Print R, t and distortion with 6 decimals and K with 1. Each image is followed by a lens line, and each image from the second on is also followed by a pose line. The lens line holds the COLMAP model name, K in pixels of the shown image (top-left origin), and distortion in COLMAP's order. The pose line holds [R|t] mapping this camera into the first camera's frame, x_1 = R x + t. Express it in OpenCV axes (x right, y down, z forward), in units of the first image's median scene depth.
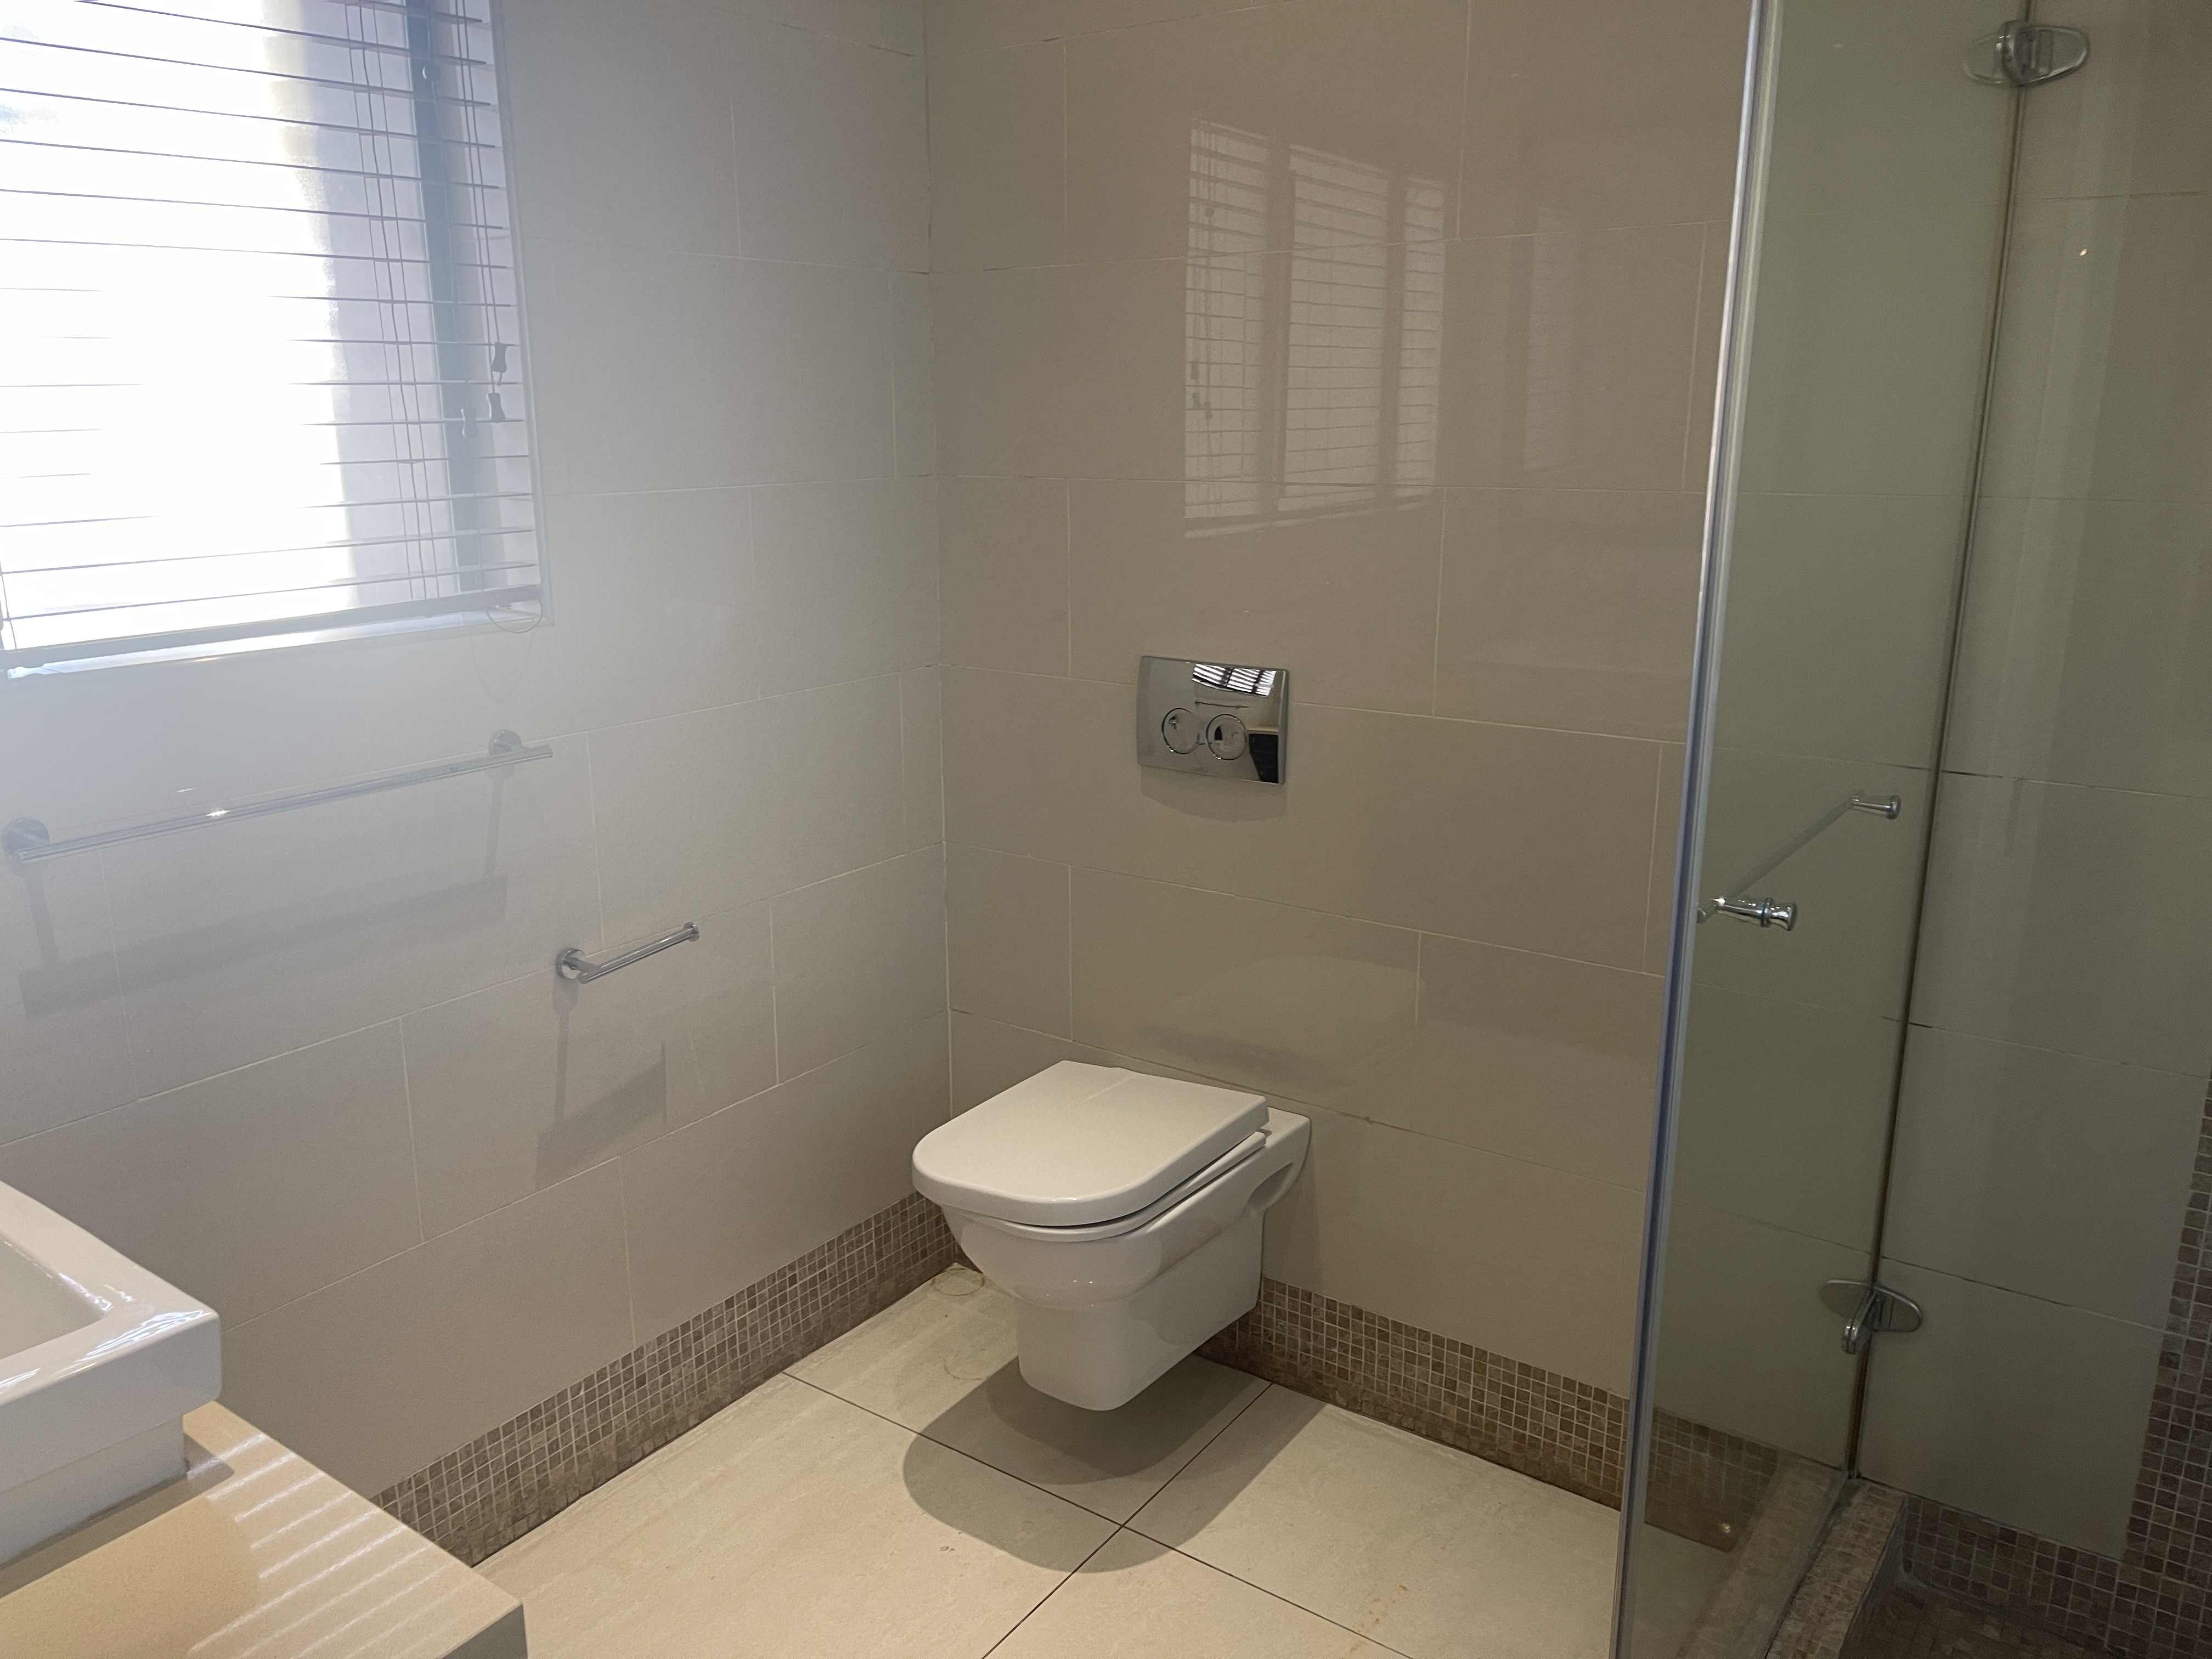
lens RADIAL K [[1659.8, 0, 1084.0], [0, 1659.8, 840.9], [0, 0, 1]] dist [0.064575, -0.090695]
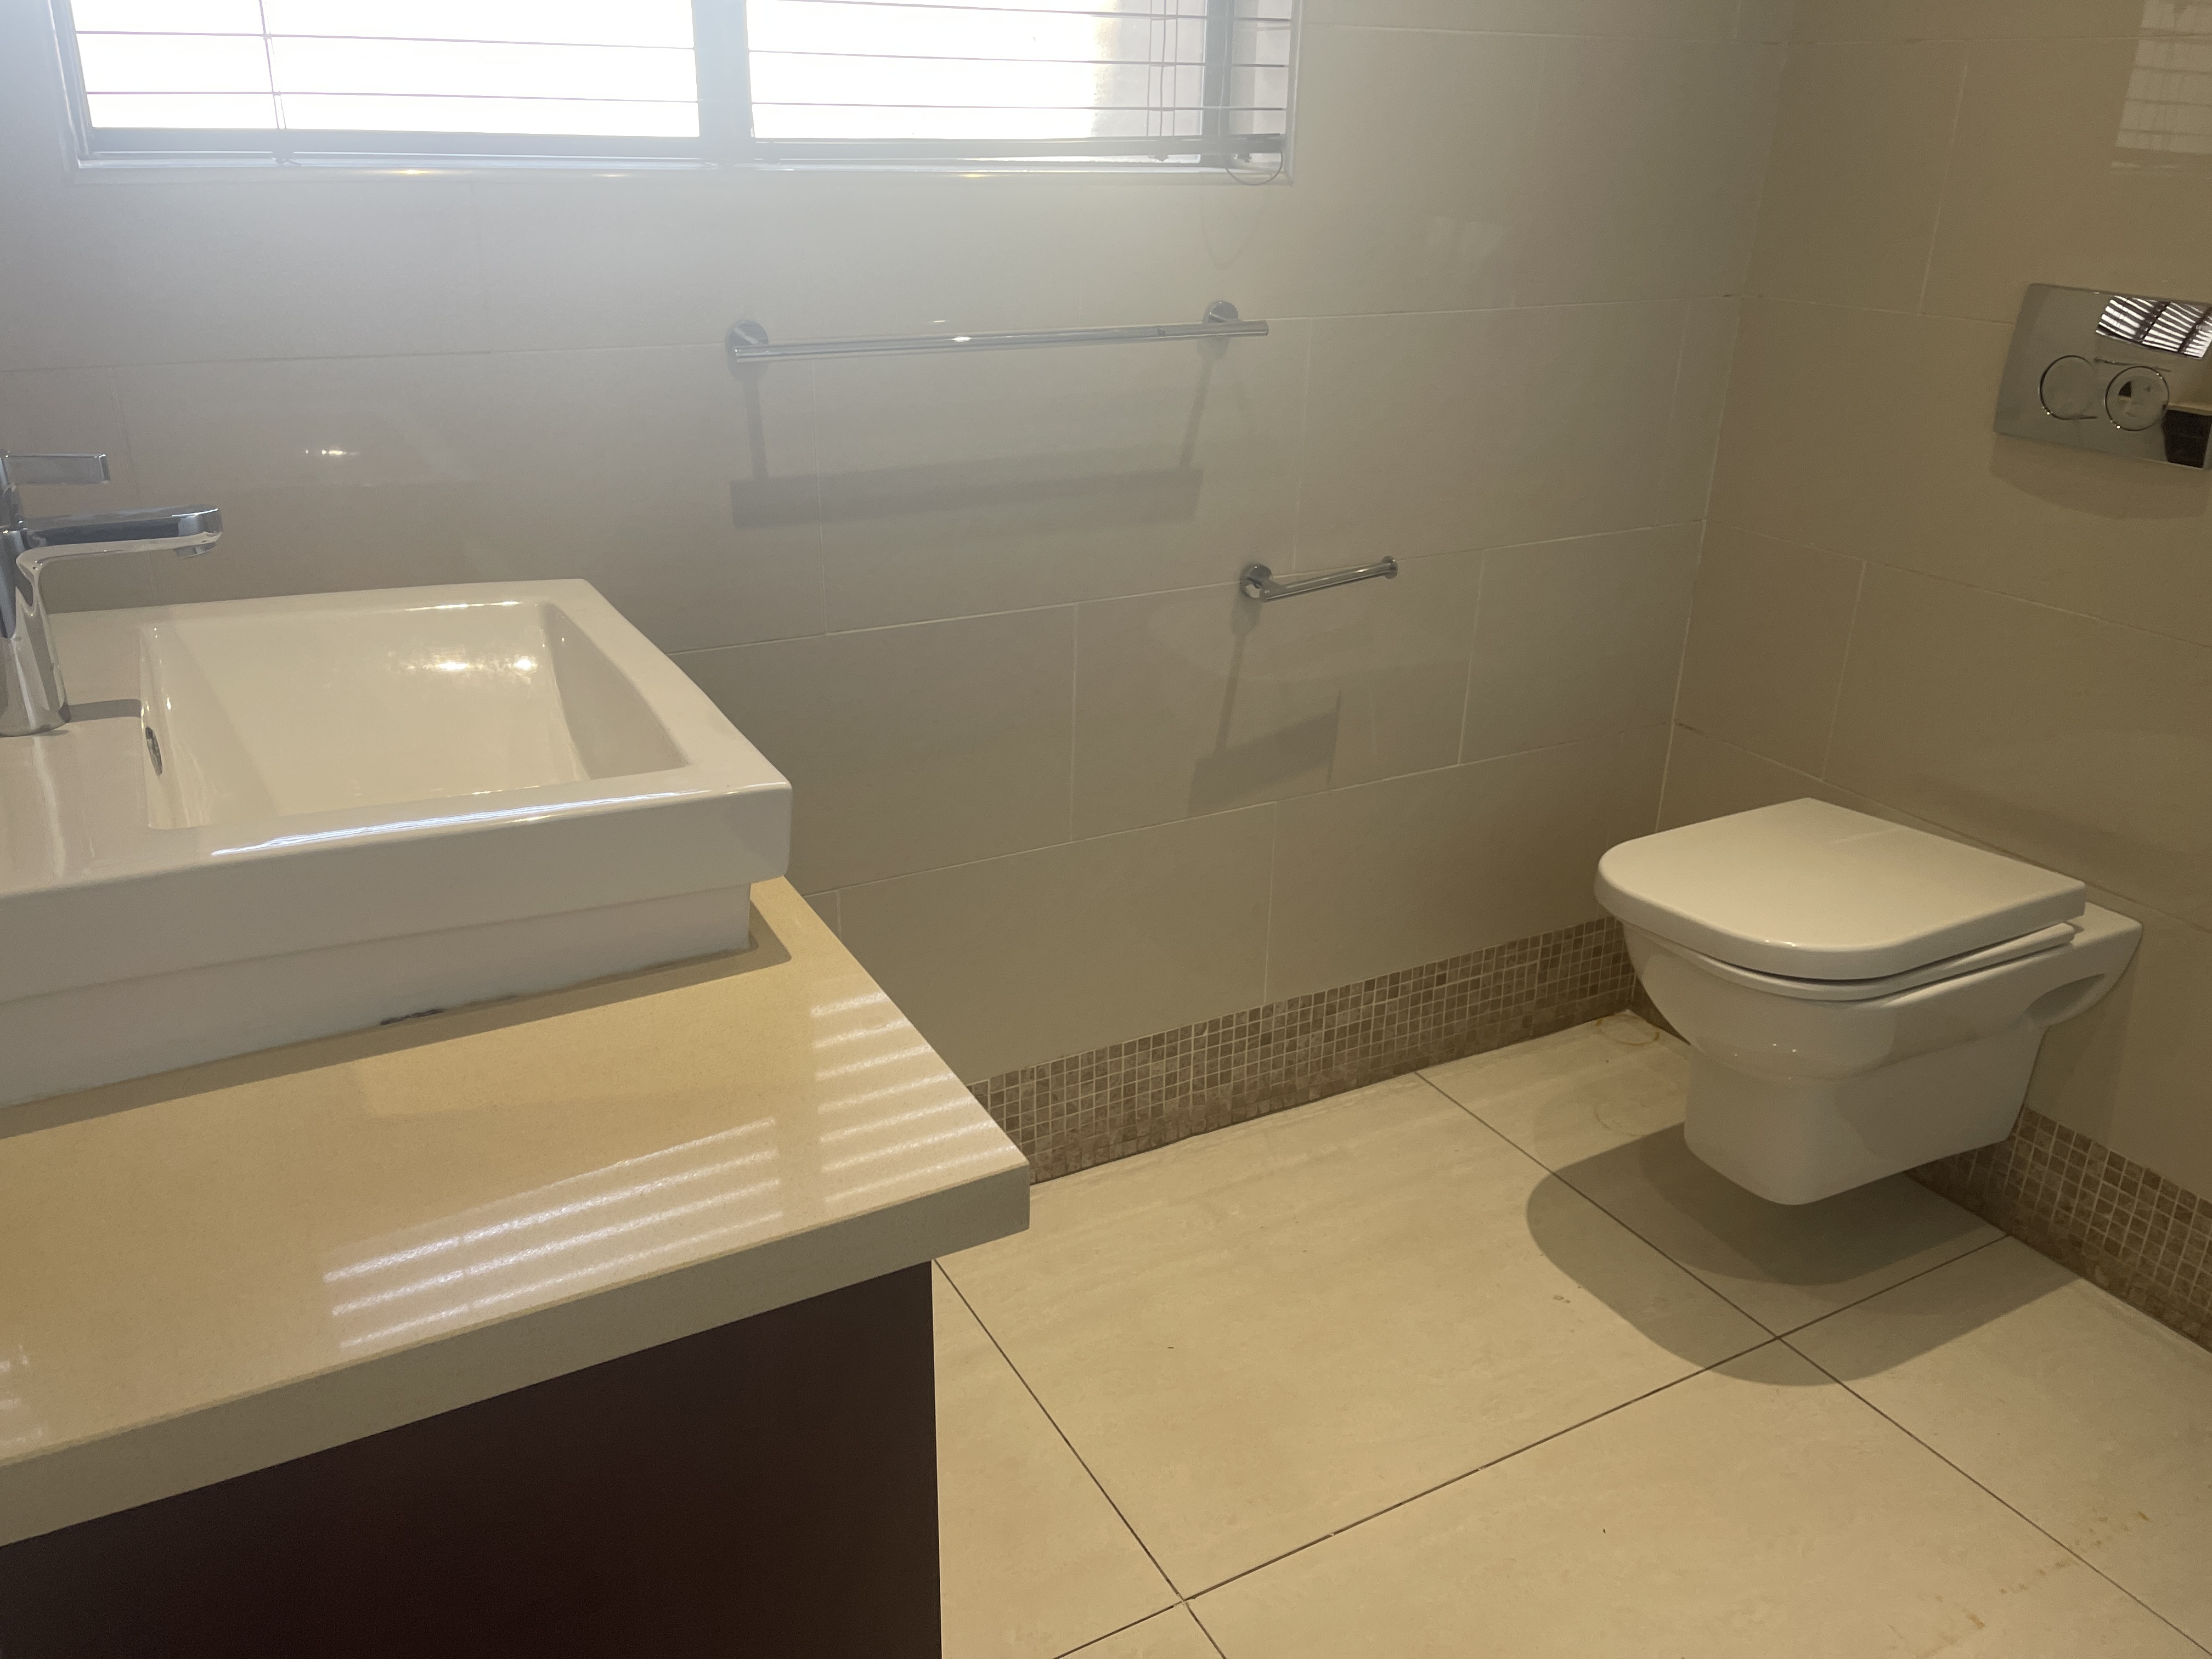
lens RADIAL K [[1659.8, 0, 1092.6], [0, 1659.8, 823.5], [0, 0, 1]] dist [0.064575, -0.090695]
pose [[0.900262, 0.185964, -0.393632, -0.003229], [-0.130821, 0.977945, 0.162814, 0.062201], [0.415229, -0.095080, 0.904735, 0.113868]]
